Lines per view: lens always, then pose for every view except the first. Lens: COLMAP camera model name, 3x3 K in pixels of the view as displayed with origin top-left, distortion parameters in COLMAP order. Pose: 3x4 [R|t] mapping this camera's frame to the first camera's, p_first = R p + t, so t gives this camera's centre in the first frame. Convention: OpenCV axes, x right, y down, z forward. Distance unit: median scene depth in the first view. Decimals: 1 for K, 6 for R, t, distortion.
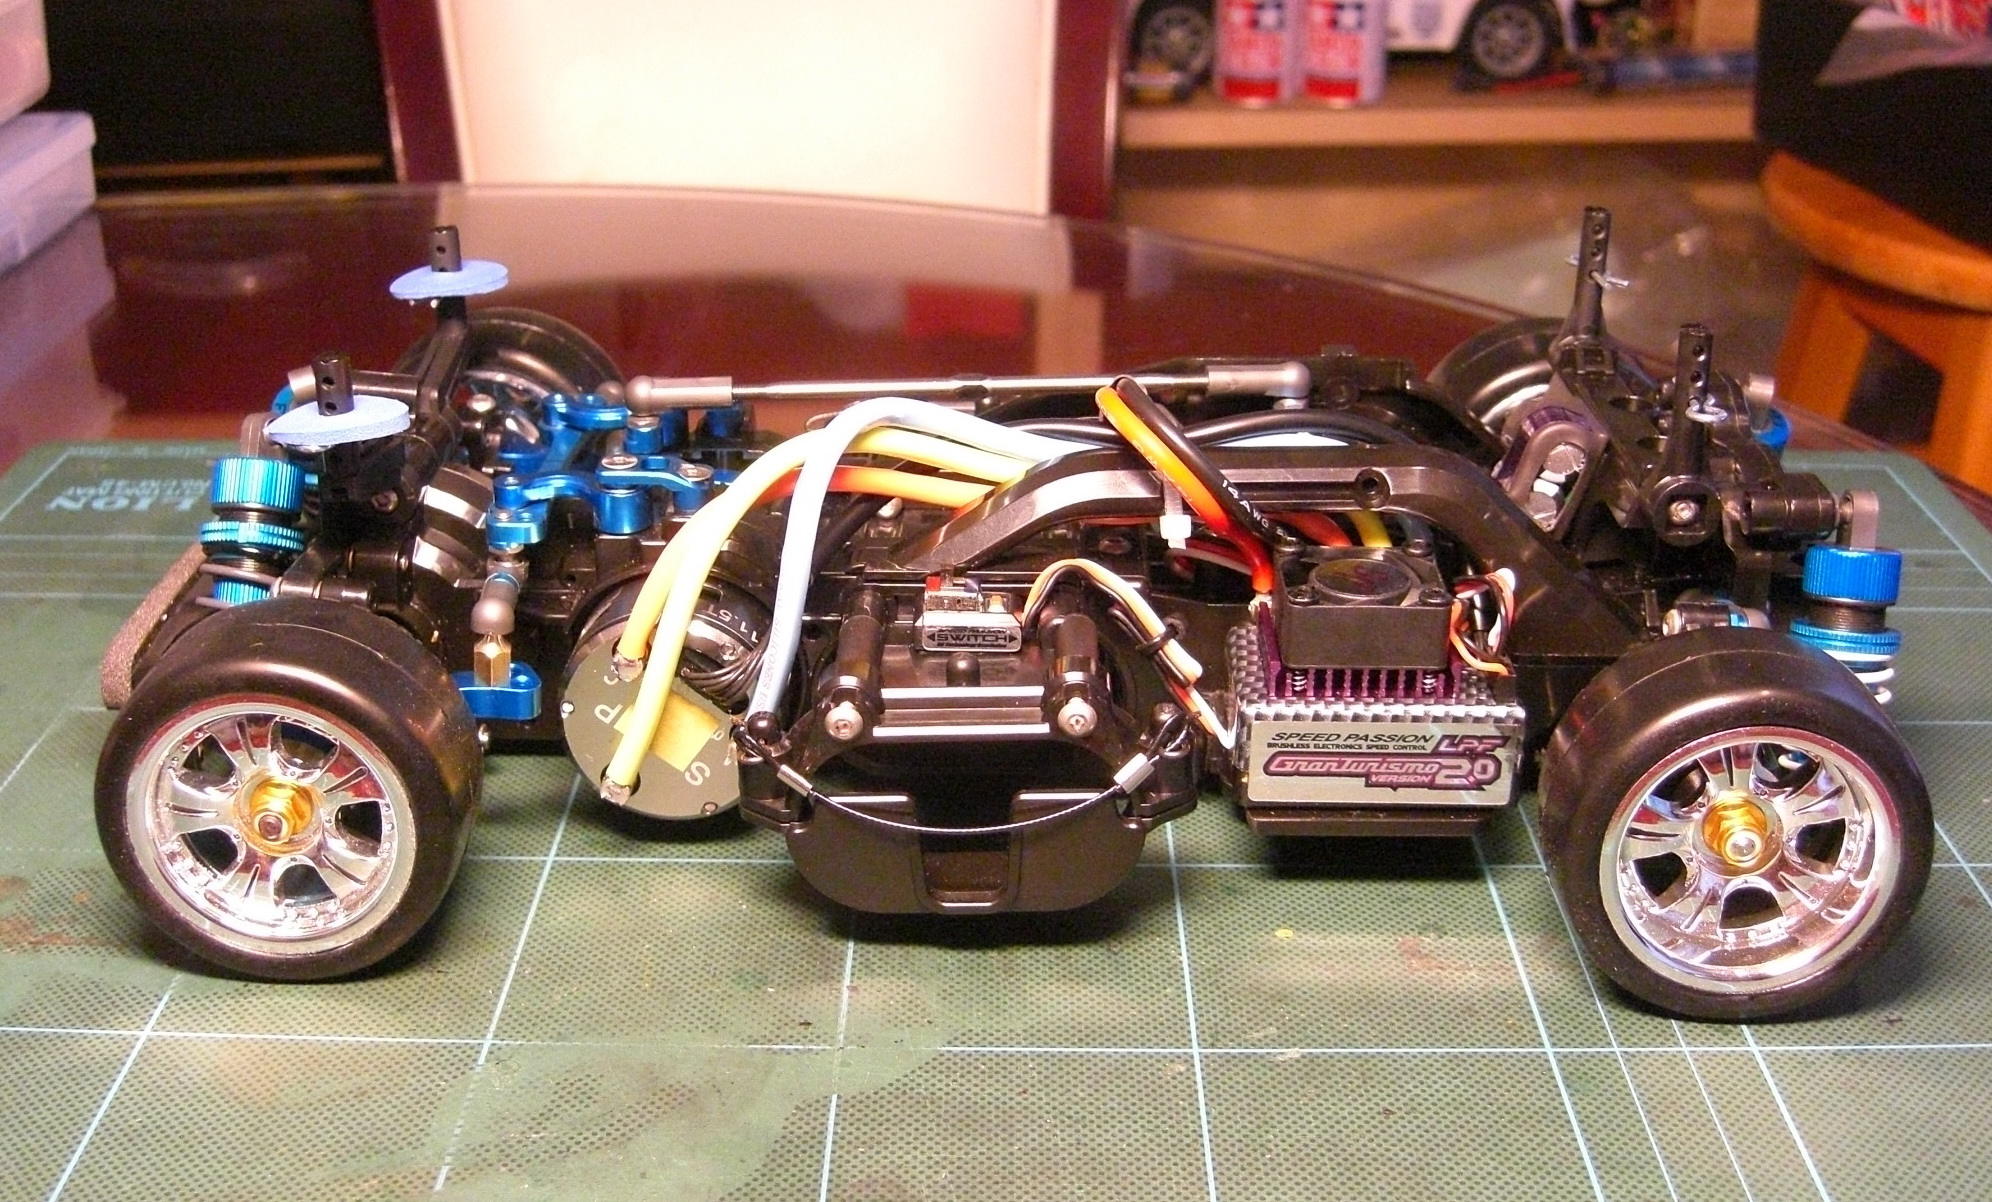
lens RADIAL K [[2406.9, 0, 990.4], [0, 2406.9, 509.8], [0, 0, 1]] dist [-0.105723, 0.001033]
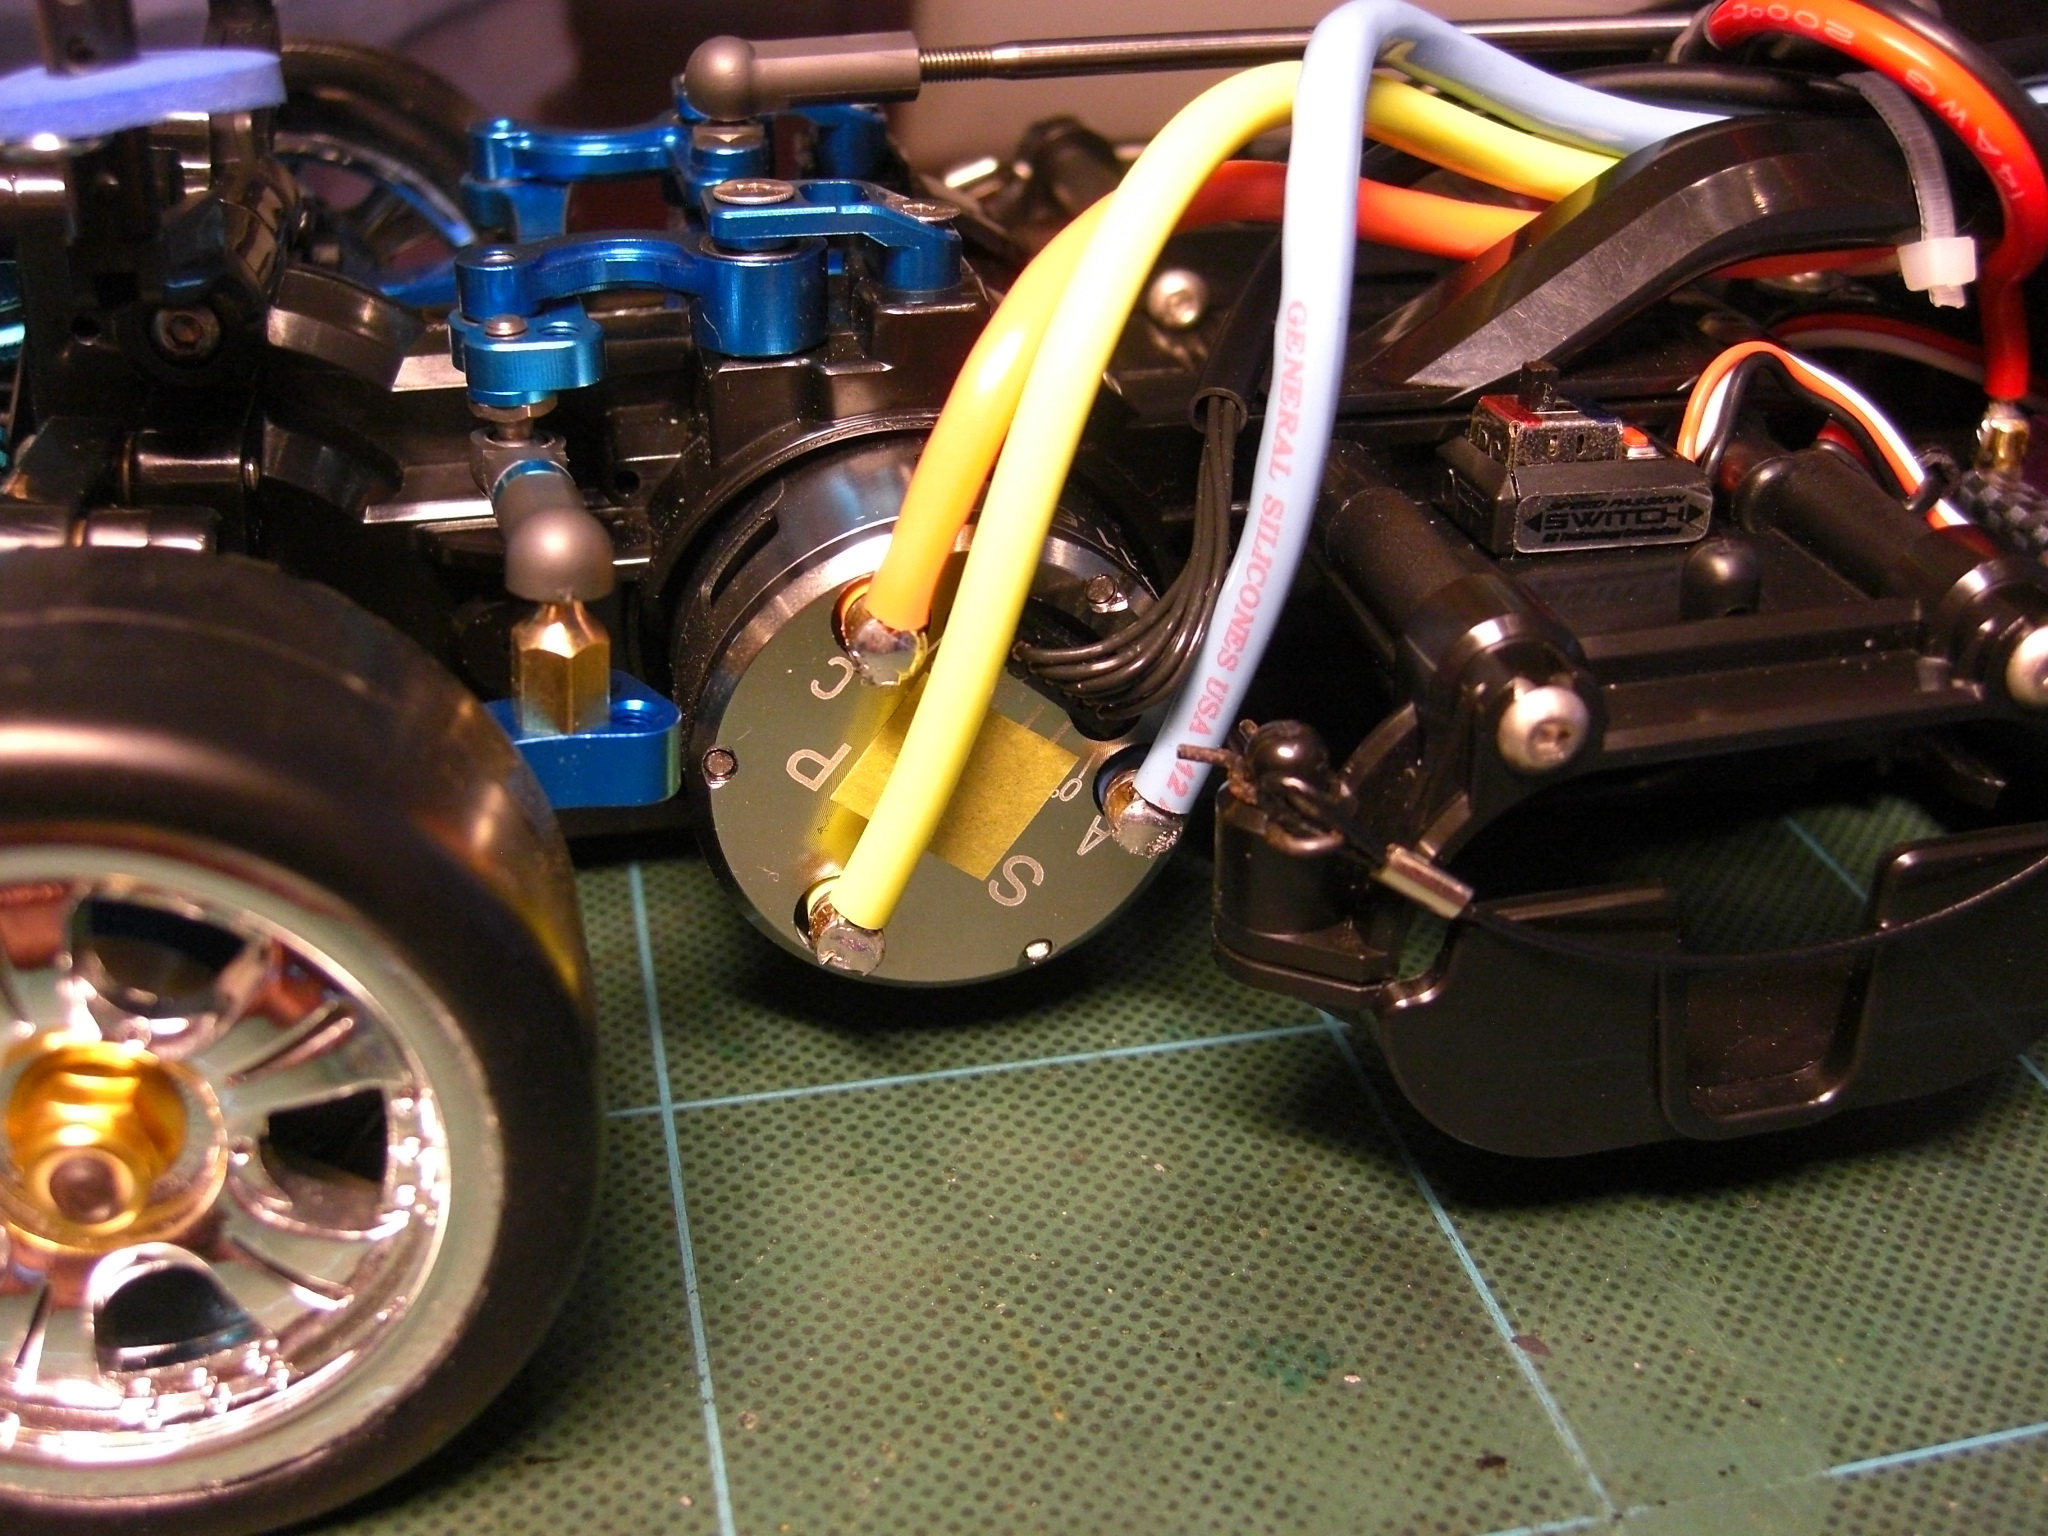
lens RADIAL K [[2296.1, 0, 1024.0], [0, 2296.1, 768.0], [0, 0, 1]] dist [-0.119030, -0.035495]
pose [[0.976925, -0.102993, 0.187111, -0.200543], [0.081977, 0.989767, 0.116795, 0.040635], [-0.197226, -0.098761, 0.975371, 0.597796]]
